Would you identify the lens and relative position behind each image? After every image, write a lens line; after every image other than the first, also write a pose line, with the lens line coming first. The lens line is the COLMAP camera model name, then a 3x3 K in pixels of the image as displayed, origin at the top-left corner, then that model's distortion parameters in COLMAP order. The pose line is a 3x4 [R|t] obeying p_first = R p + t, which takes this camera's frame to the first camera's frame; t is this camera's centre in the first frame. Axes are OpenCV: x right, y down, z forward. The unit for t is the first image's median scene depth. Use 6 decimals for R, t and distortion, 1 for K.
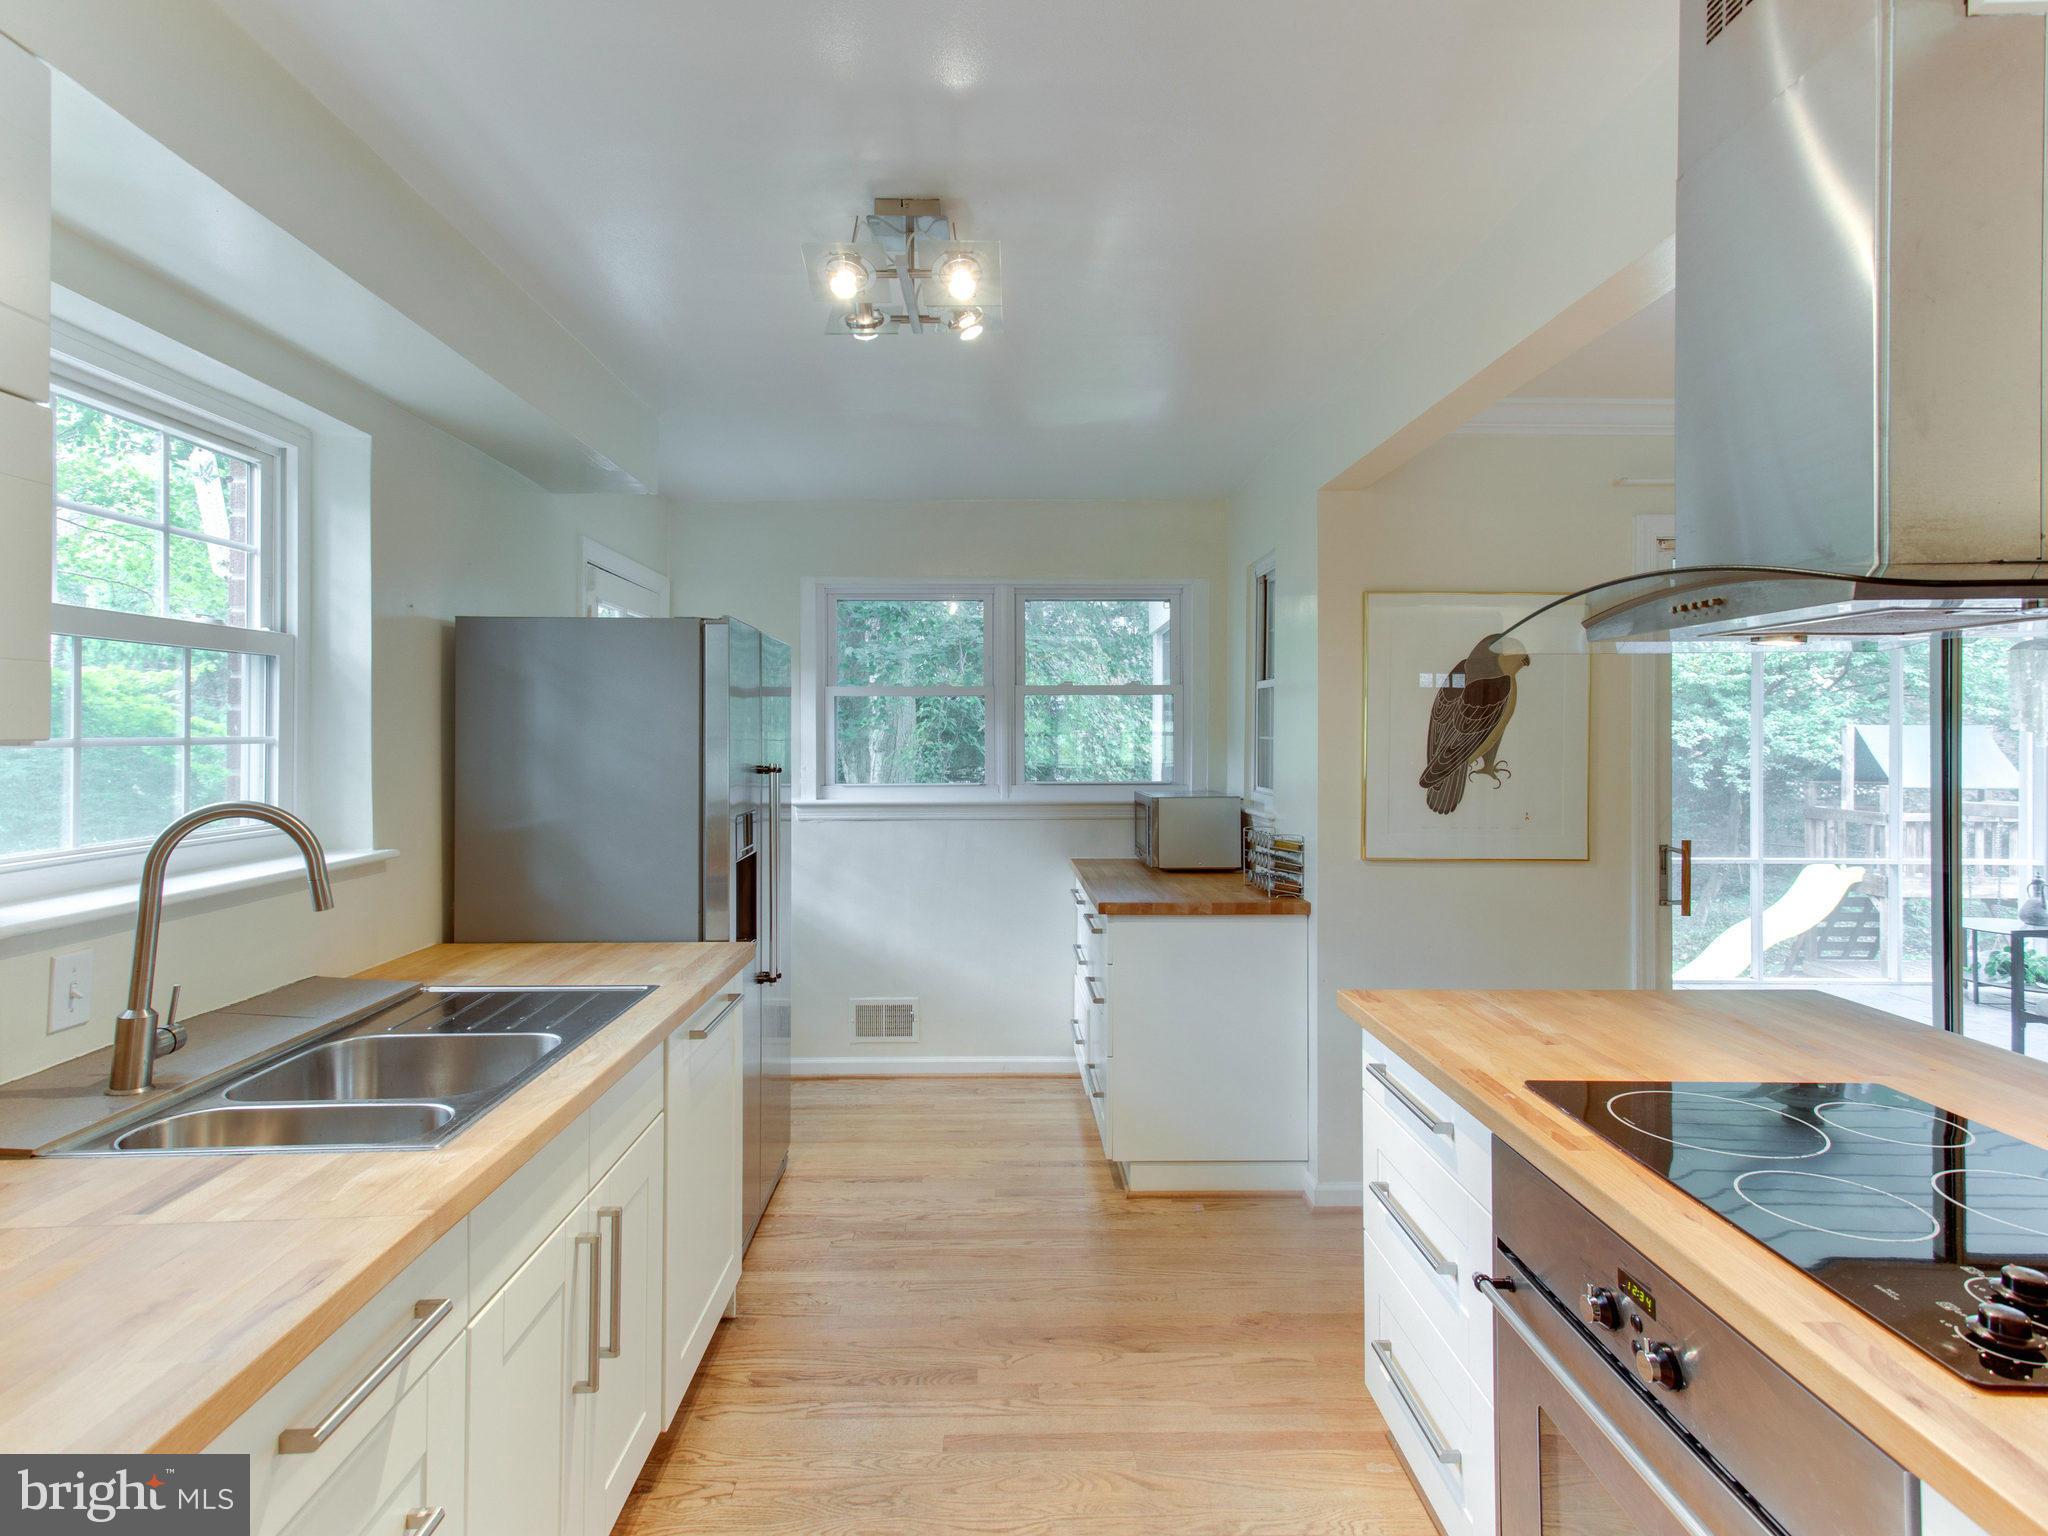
lens RADIAL K [[1107.1, 0, 1029.7], [0, 1107.1, 758.0], [0, 0, 1]] dist [0.026220, 0.002109]
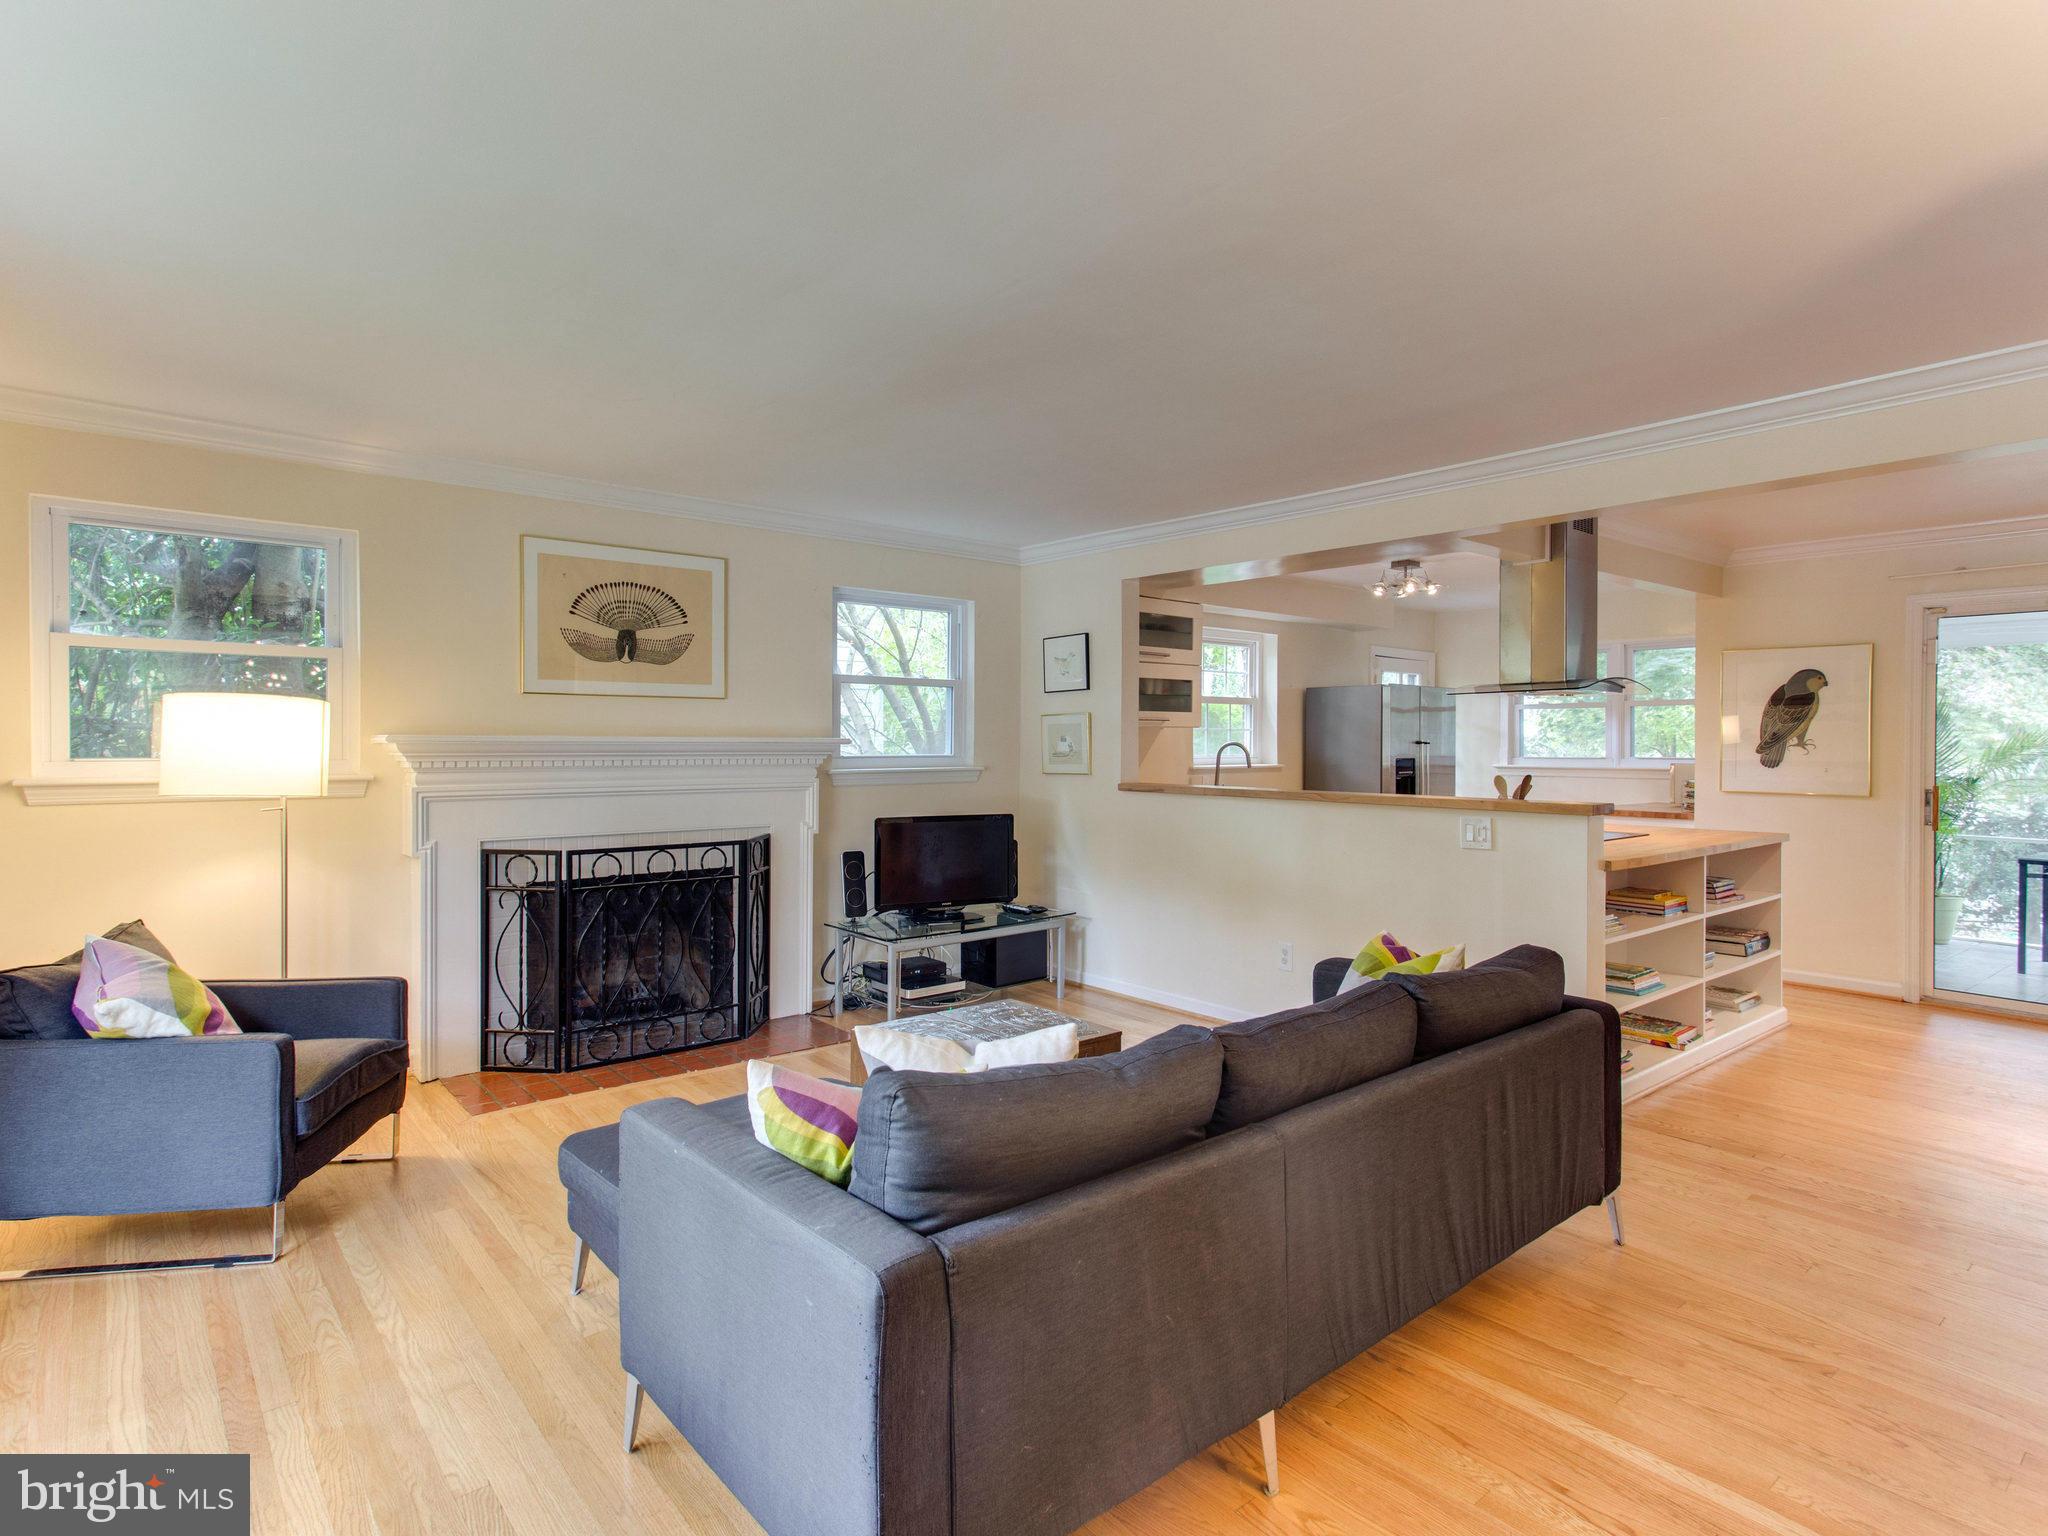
lens RADIAL K [[1107.1, 0, 1031.0], [0, 1107.1, 751.5], [0, 0, 1]] dist [0.026220, 0.002109]
pose [[0.639467, 0.008041, -0.768777, 1.017781], [-0.016327, 0.999862, -0.003123, 0.048582], [0.768645, 0.014549, 0.639510, -1.137509]]
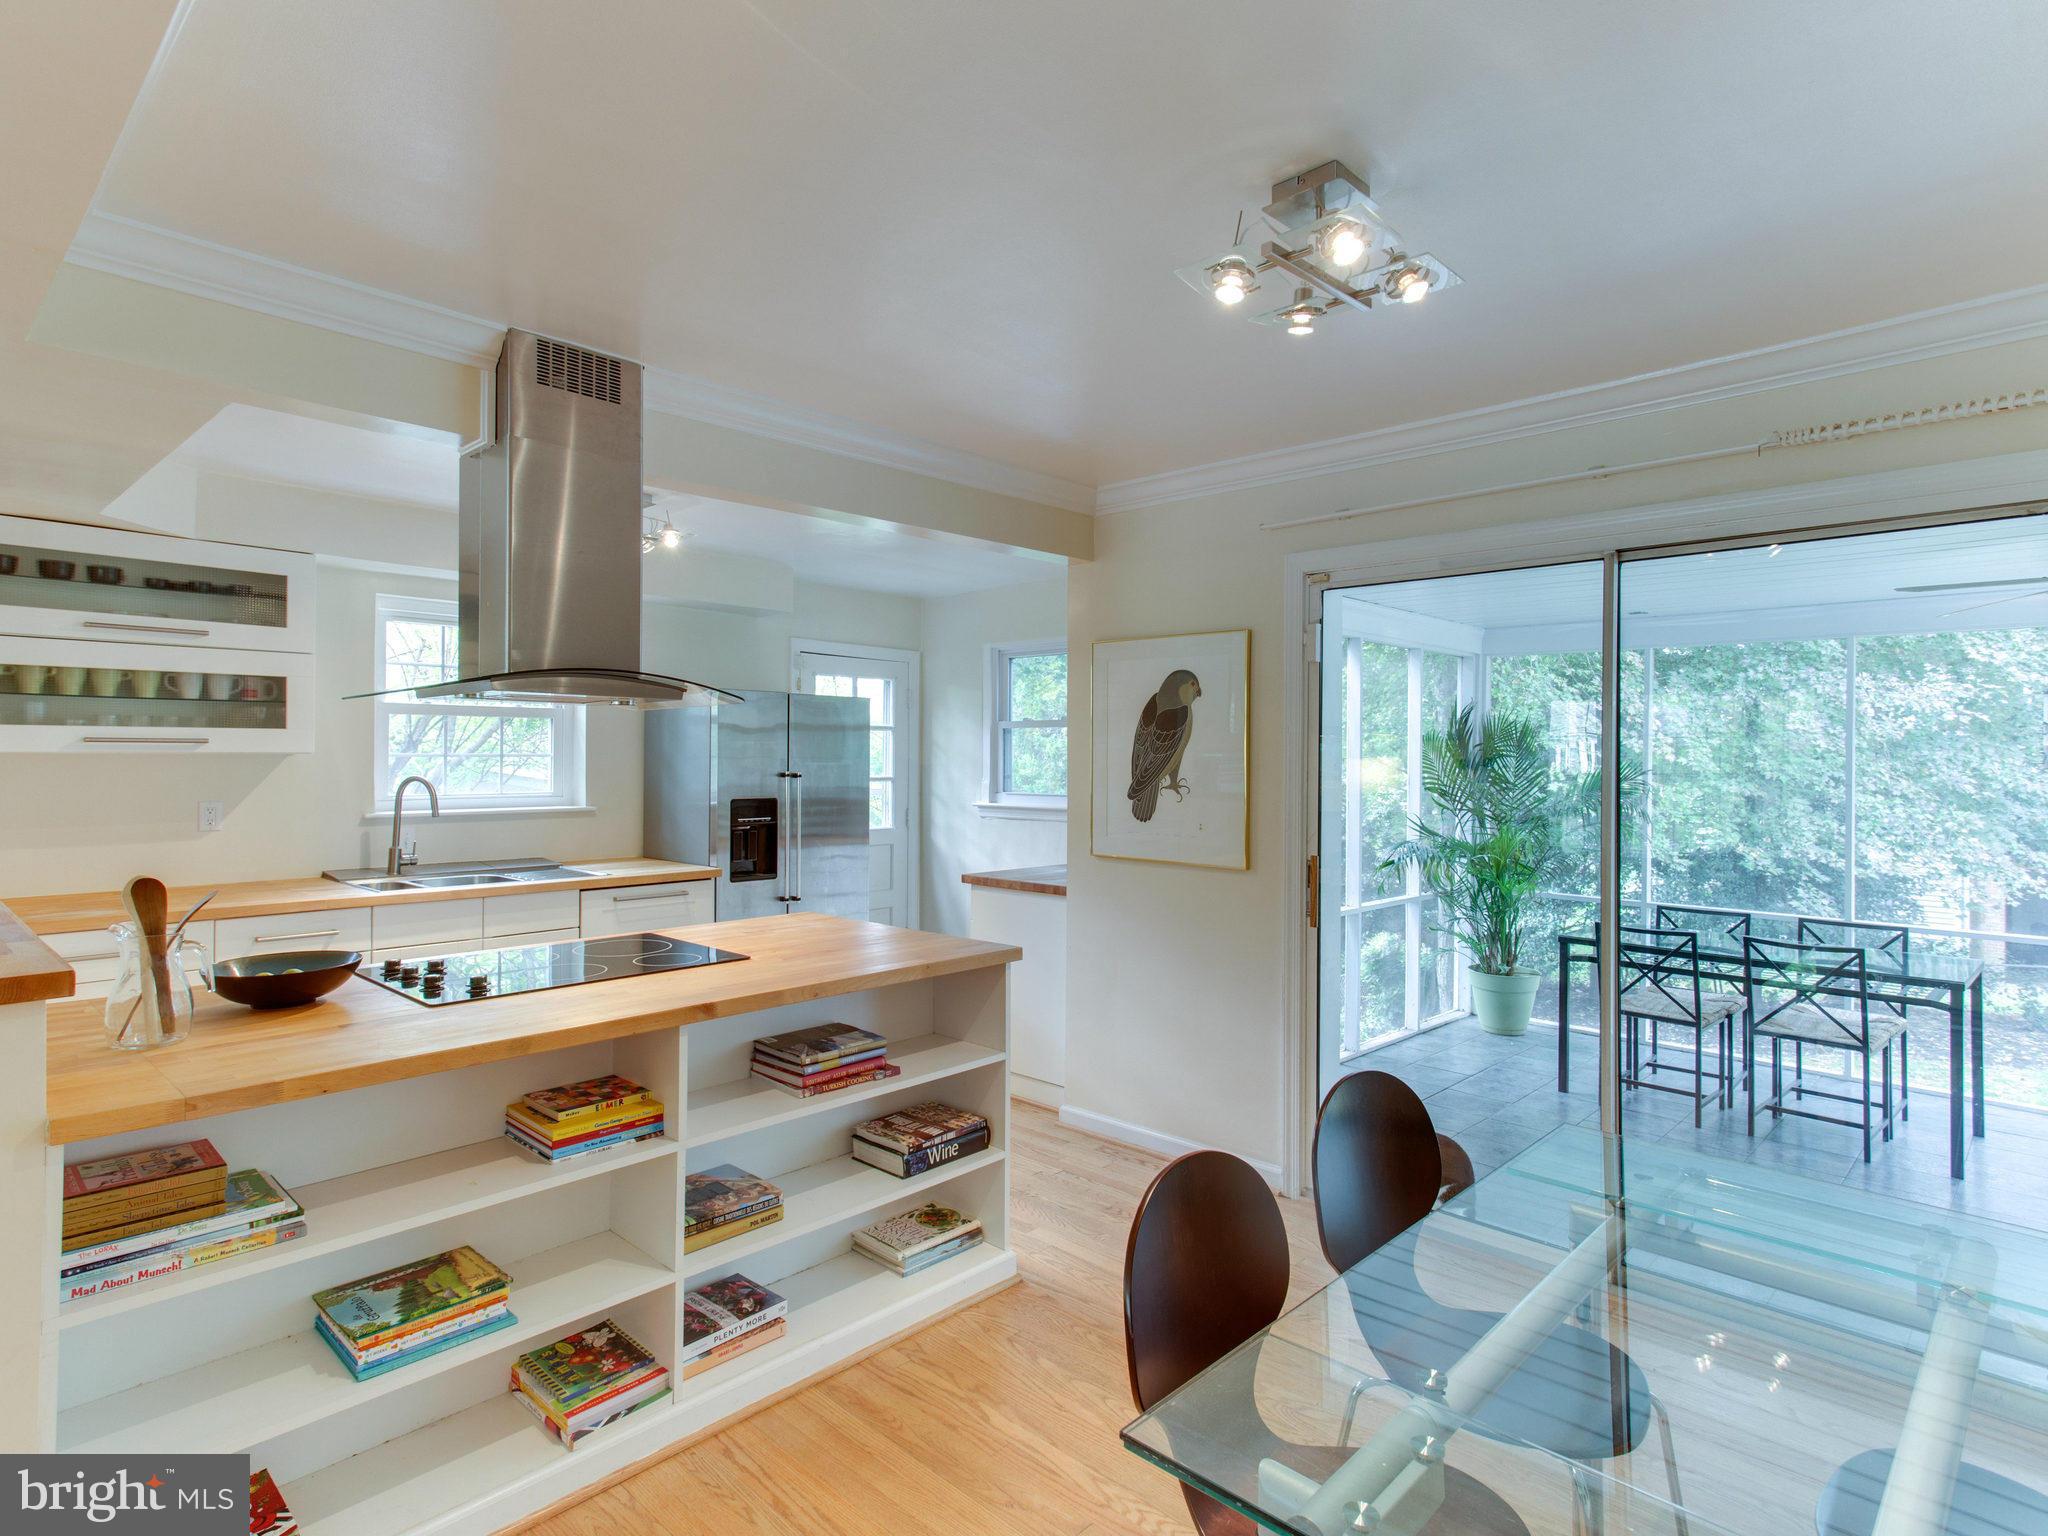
lens RADIAL K [[1107.1, 0, 1077.7], [0, 1107.1, 753.8], [0, 0, 1]] dist [0.026220, 0.002109]
pose [[0.732226, -0.000203, -0.681062, 1.138147], [-0.017860, 0.999650, -0.019499, 0.001241], [0.680828, 0.026441, 0.731966, 0.072055]]
